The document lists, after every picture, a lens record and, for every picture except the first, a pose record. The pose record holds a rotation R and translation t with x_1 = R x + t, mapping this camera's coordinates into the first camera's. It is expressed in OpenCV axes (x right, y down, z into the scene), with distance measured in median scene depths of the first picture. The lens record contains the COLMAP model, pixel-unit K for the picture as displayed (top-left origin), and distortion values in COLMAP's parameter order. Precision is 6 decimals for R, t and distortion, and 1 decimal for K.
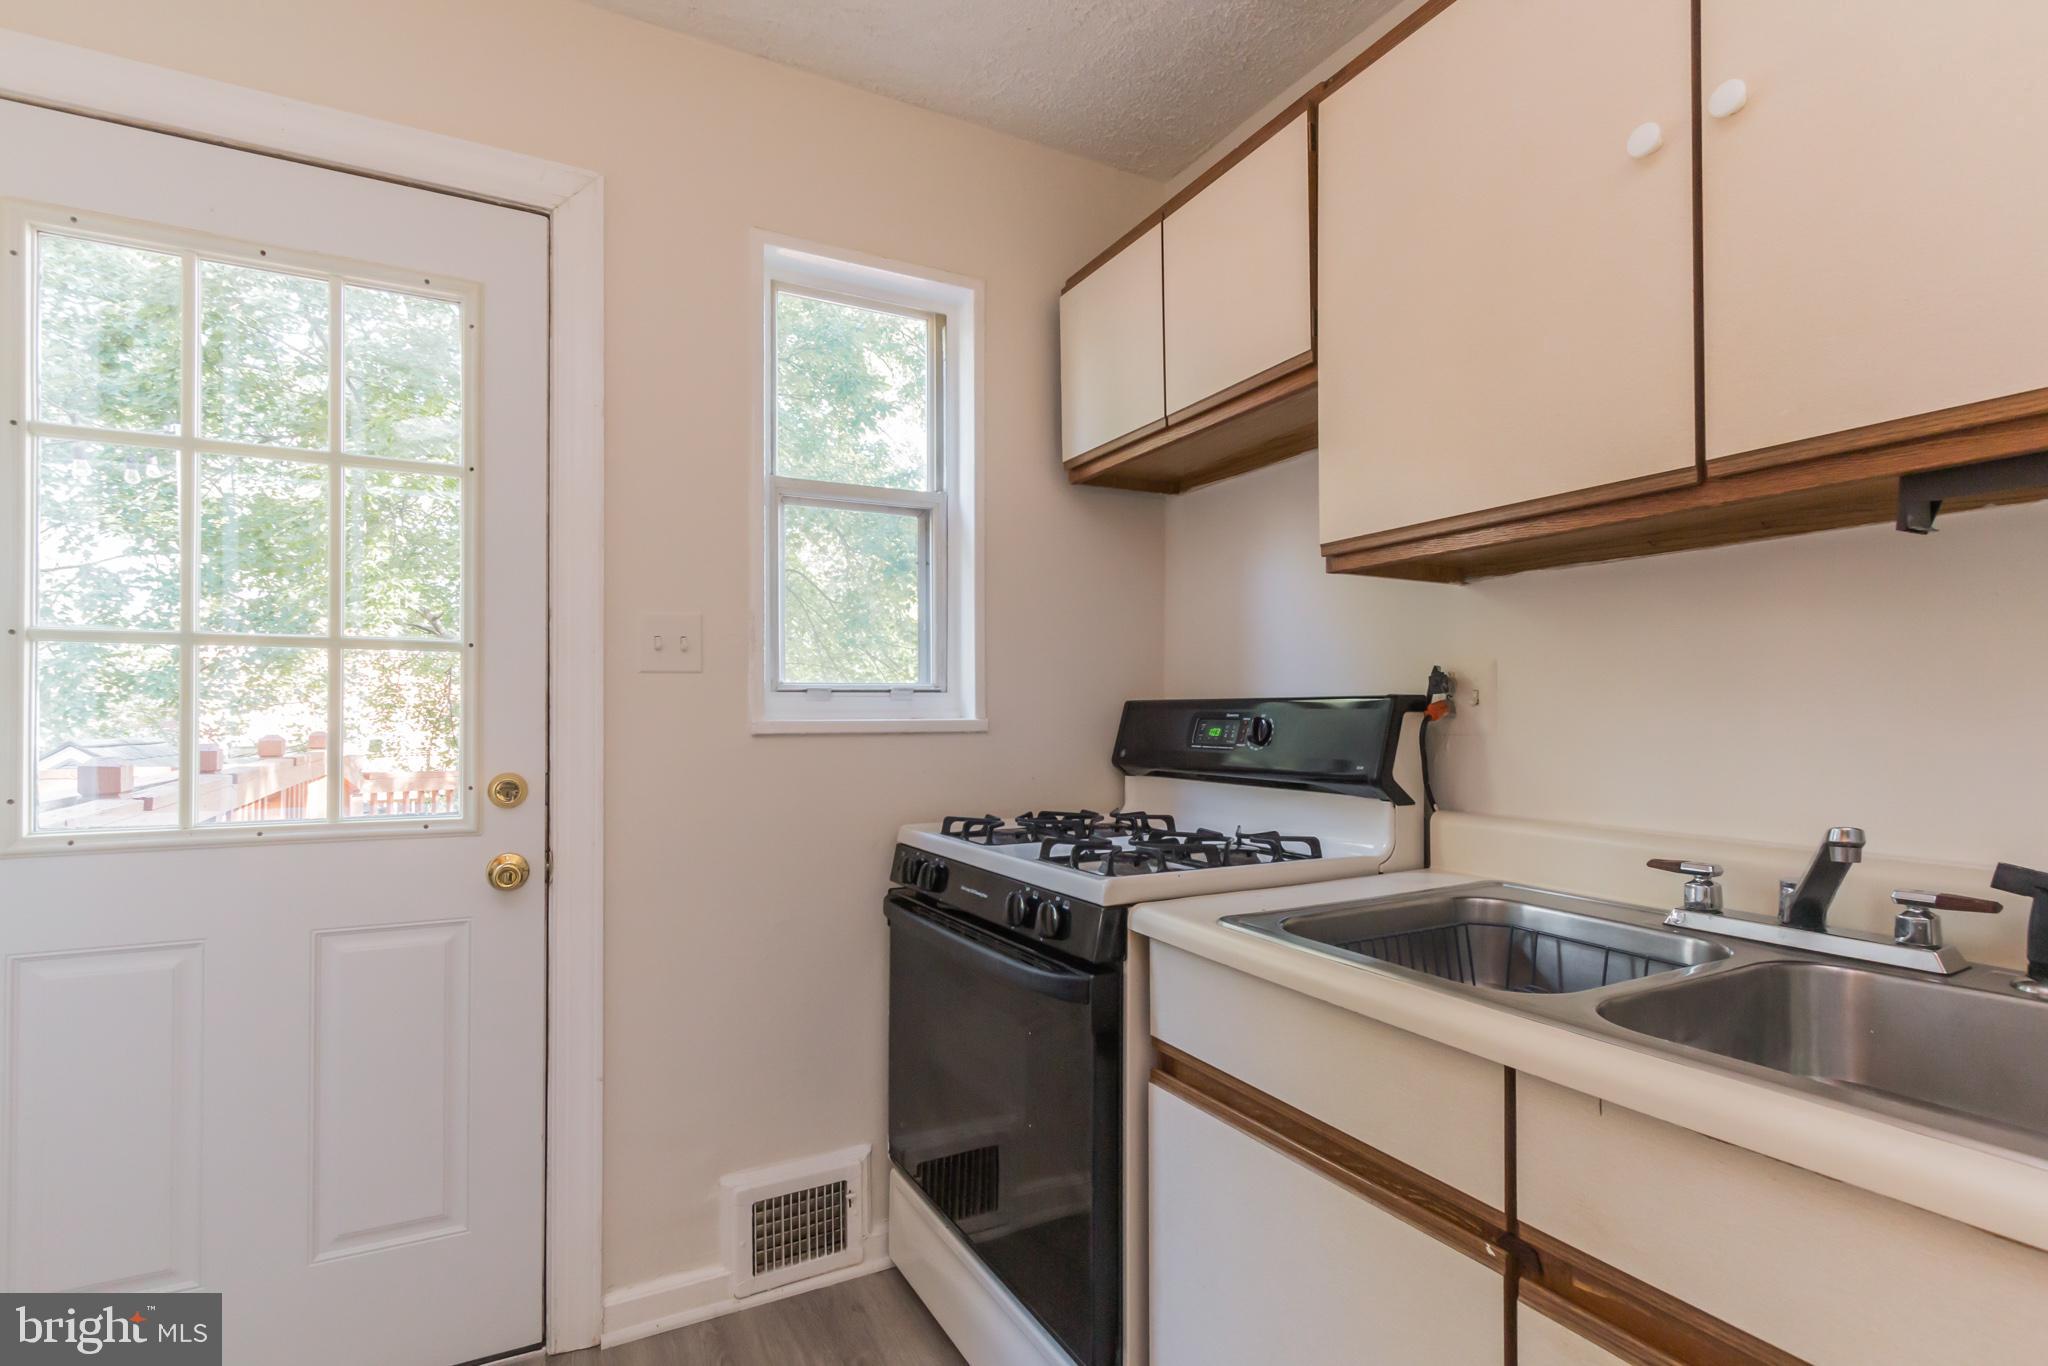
lens RADIAL K [[995.1, 0, 1090.7], [0, 995.1, 707.0], [0, 0, 1]] dist [0.006398, 0.000265]
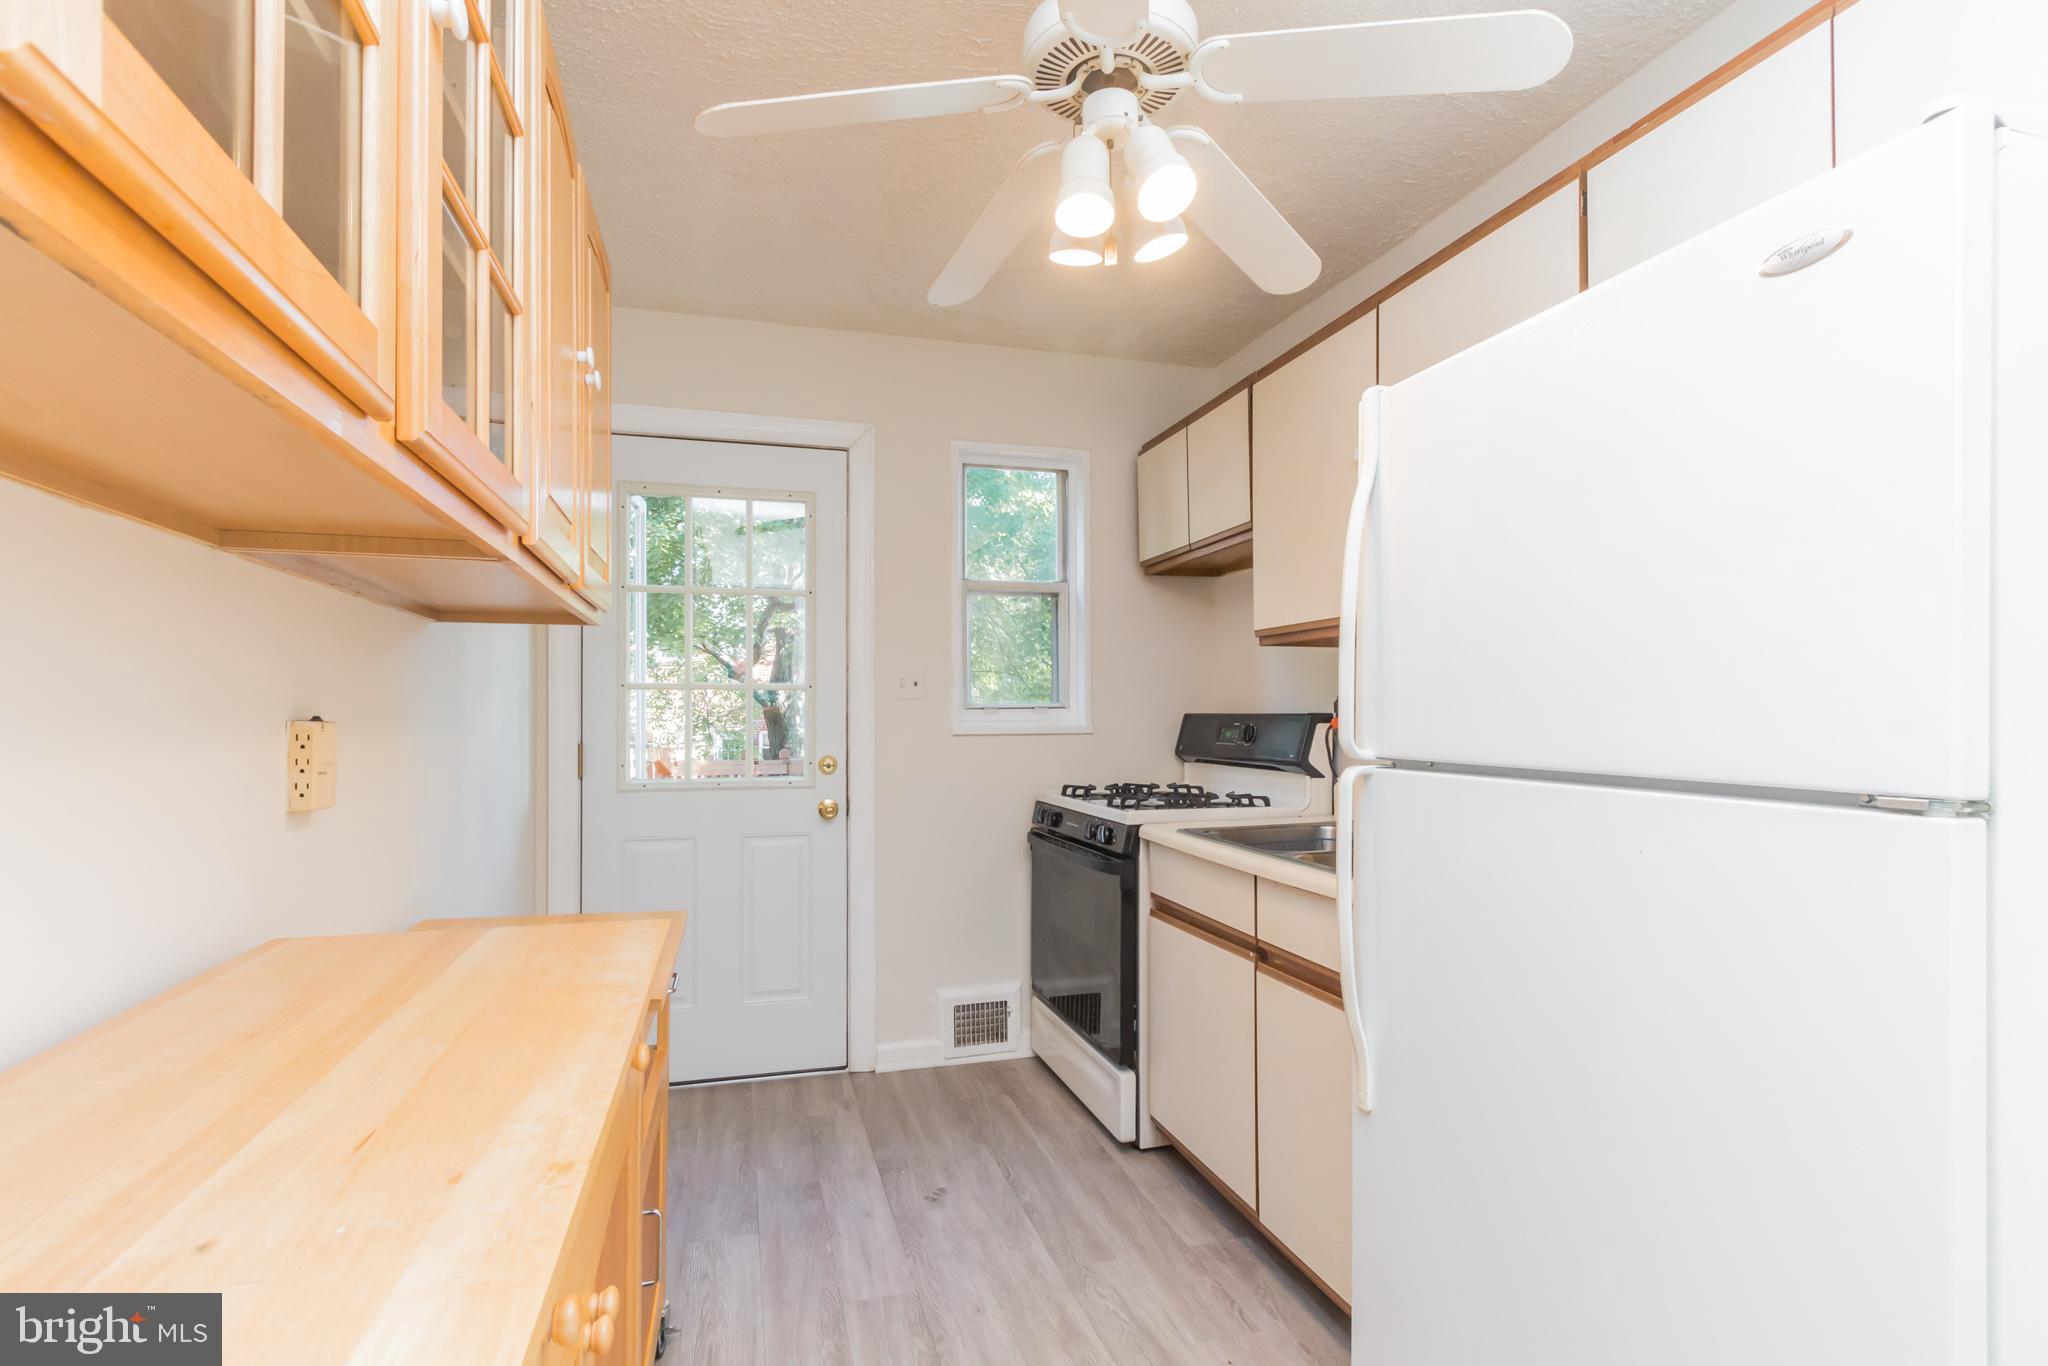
lens RADIAL K [[968.0, 0, 1023.7], [0, 968.0, 709.2], [0, 0, 1]] dist [0.000355, -0.000013]
pose [[0.968882, -0.002497, -0.247511, 0.206732], [0.003215, 0.999992, 0.002498, -0.021751], [0.247502, -0.003216, 0.968882, -0.632004]]
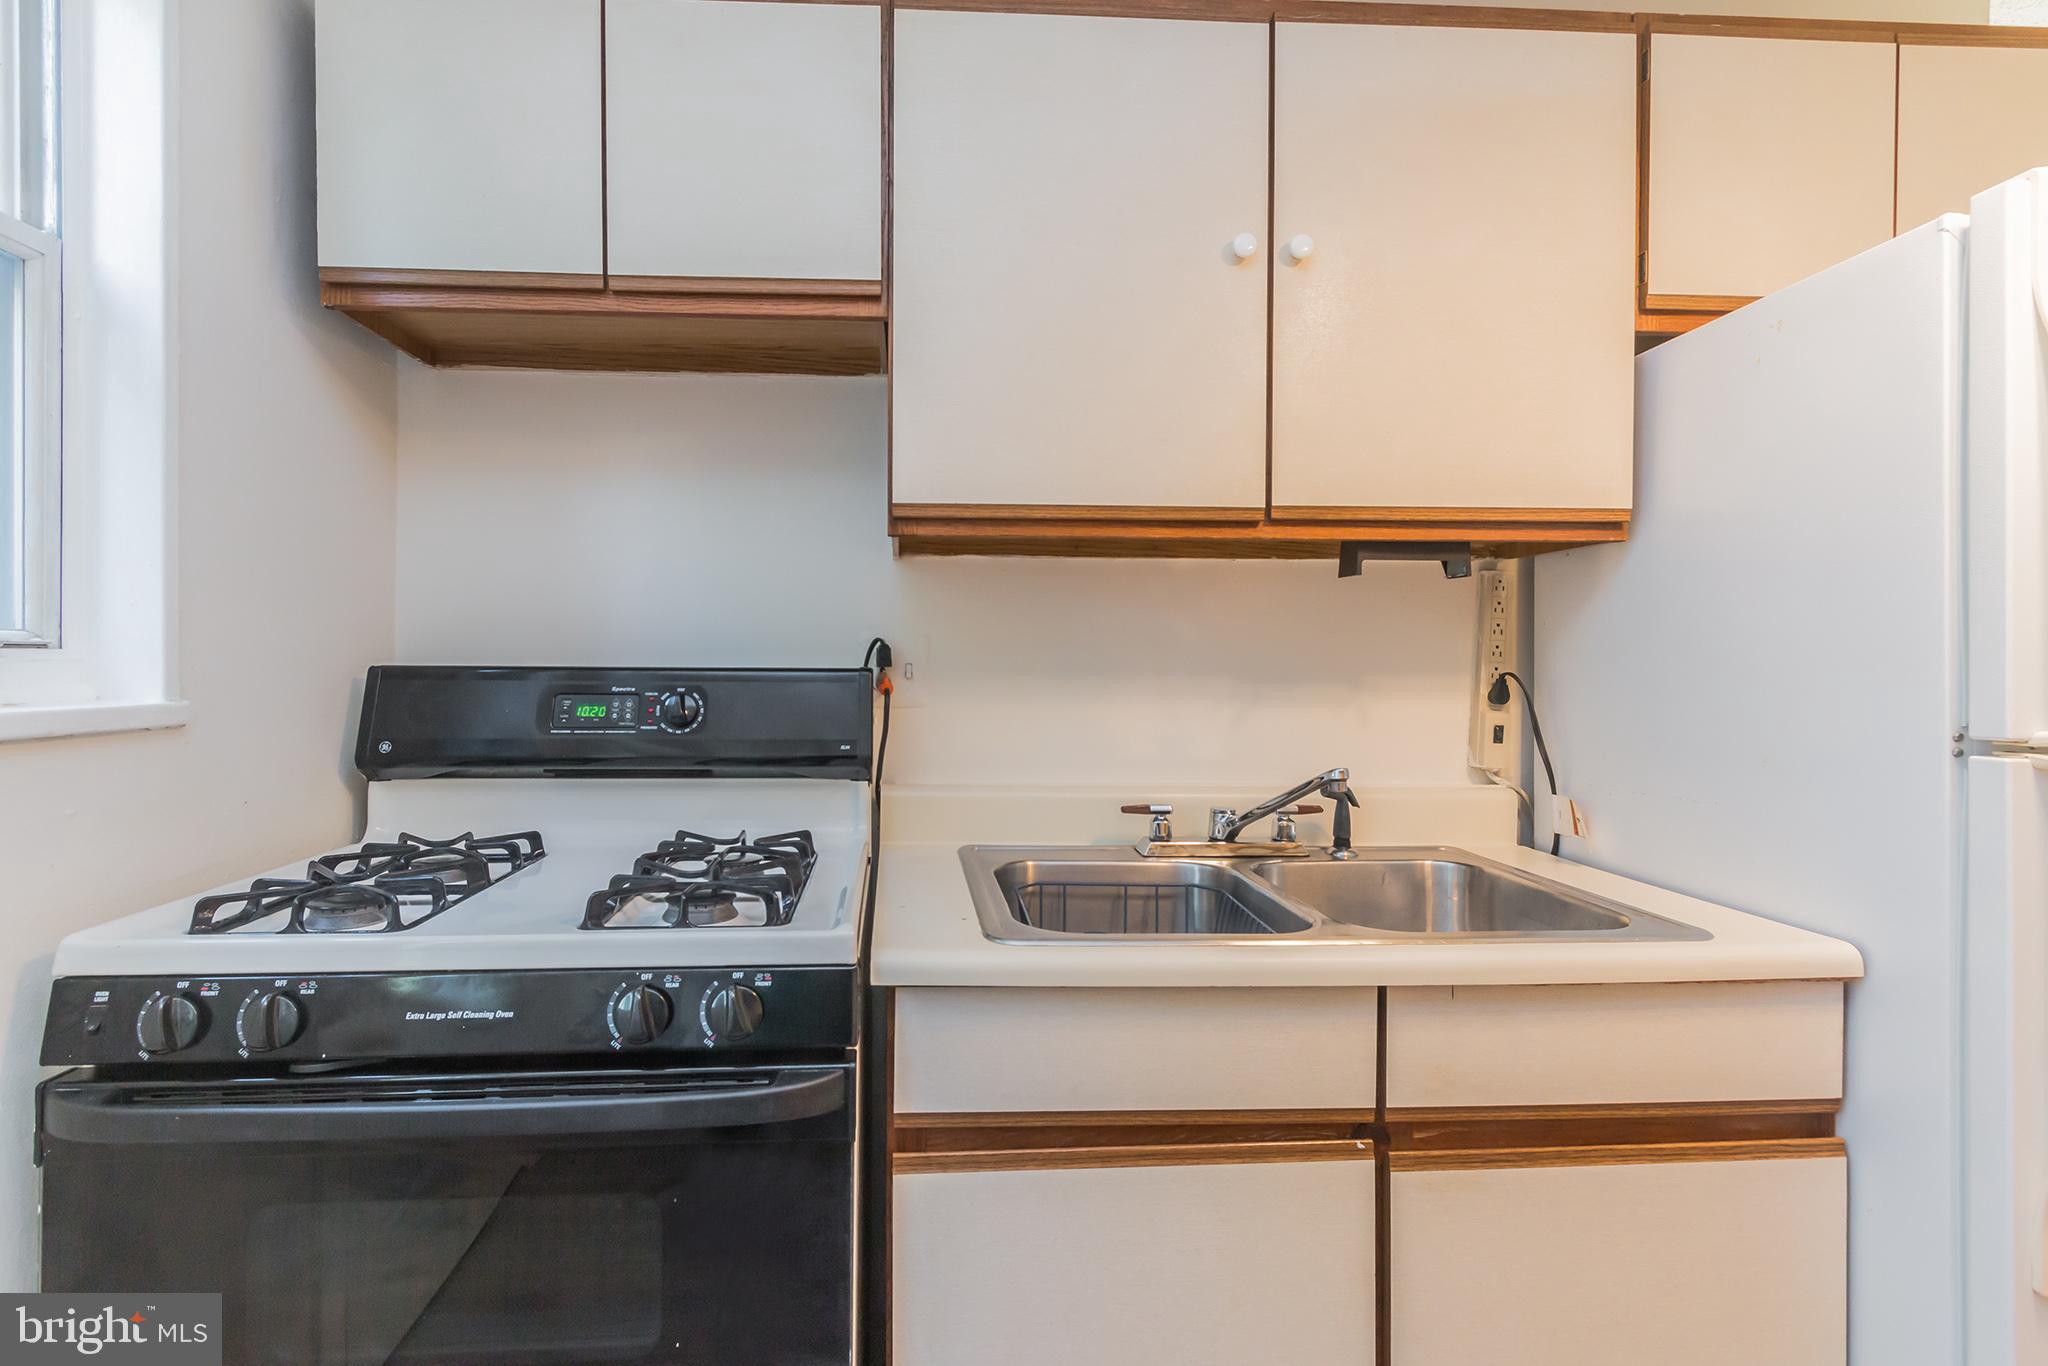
lens RADIAL K [[934.4, 0, 1024.0], [0, 934.4, 683.0], [0, 0, 1]] dist [0.015268, -0.000060]
pose [[0.460862, -0.007287, 0.887442, -0.365377], [-0.012724, 0.999809, 0.014817, -0.011503], [-0.887381, -0.018120, 0.460681, 0.391941]]
